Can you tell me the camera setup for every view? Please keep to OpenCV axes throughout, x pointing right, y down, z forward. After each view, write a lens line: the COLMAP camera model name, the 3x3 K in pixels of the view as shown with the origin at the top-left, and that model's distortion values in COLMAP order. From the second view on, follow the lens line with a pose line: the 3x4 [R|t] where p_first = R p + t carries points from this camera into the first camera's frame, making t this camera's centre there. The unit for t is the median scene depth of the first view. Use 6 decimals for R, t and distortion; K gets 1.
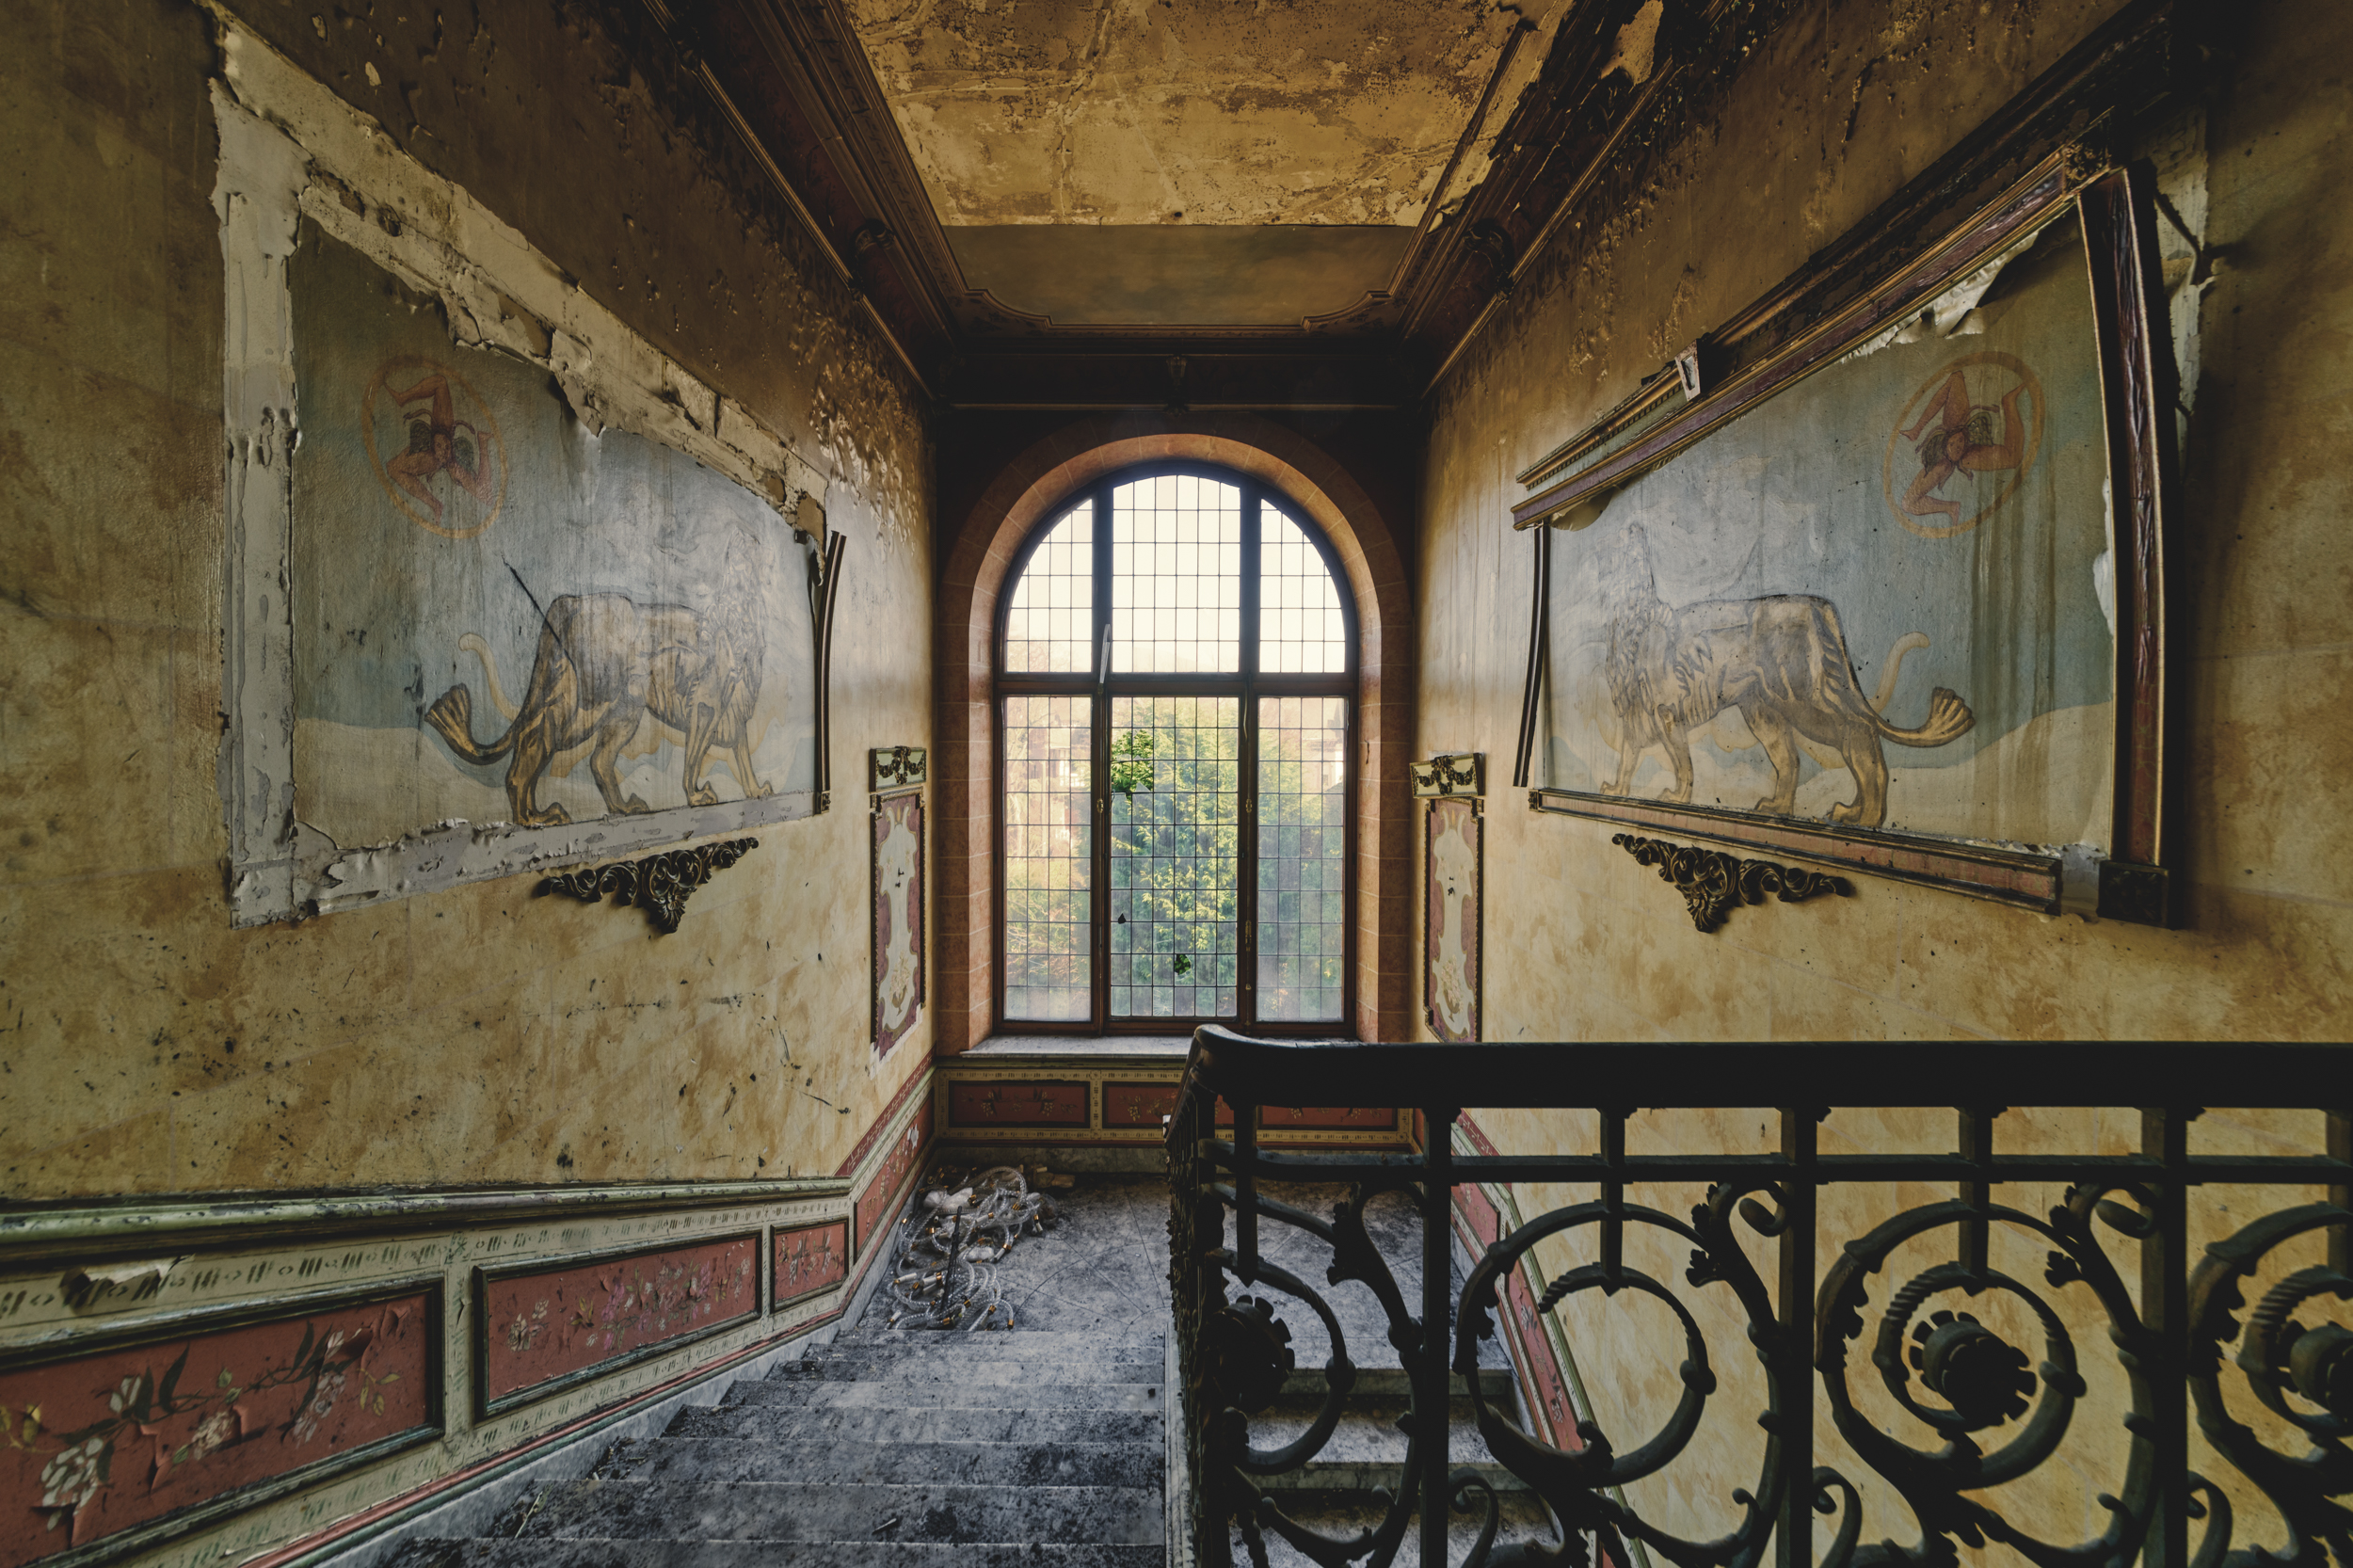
lens RADIAL K [[850.2, 0, 1132.7], [0, 850.2, 720.2], [0, 0, 1]] dist [-0.001317, -0.000228]
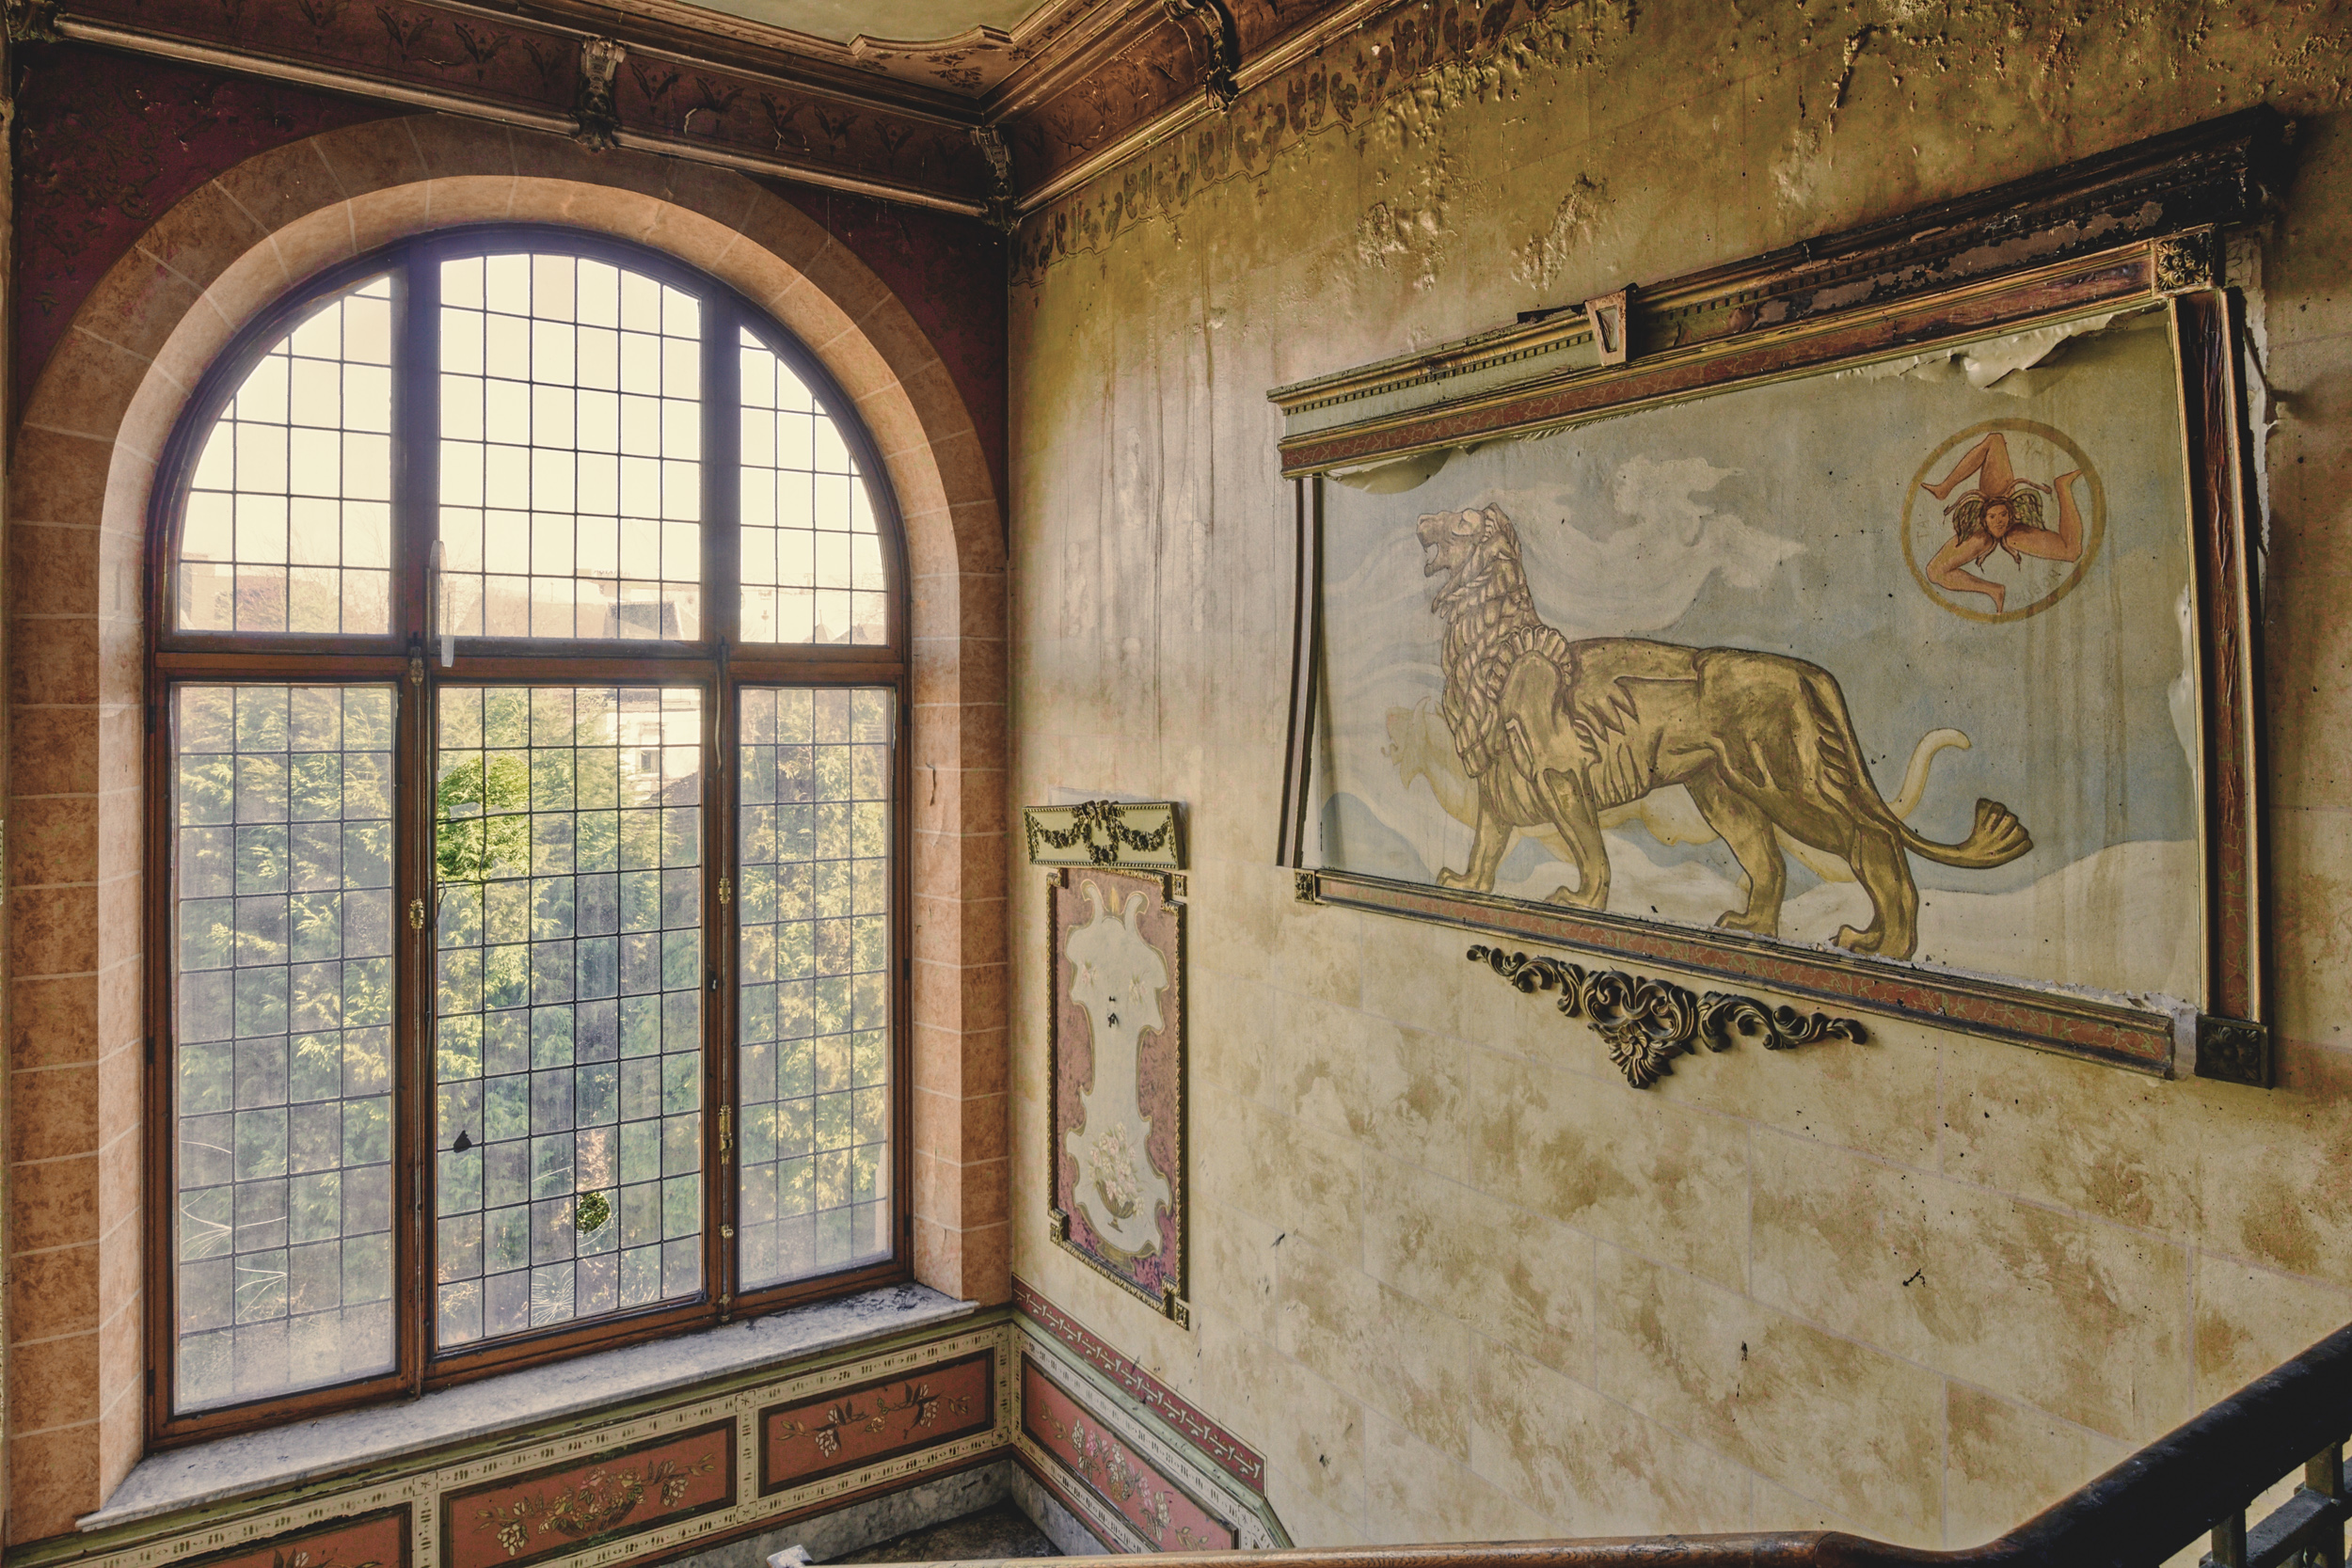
lens RADIAL K [[1479.3, 0, 1149.2], [0, 1479.3, 619.9], [0, 0, 1]] dist [0.003955, -0.008166]
pose [[0.834864, 0.020720, 0.550066, -0.344171], [-0.006687, 0.999599, -0.027504, -0.103368], [-0.550415, 0.019284, 0.834668, 0.130109]]
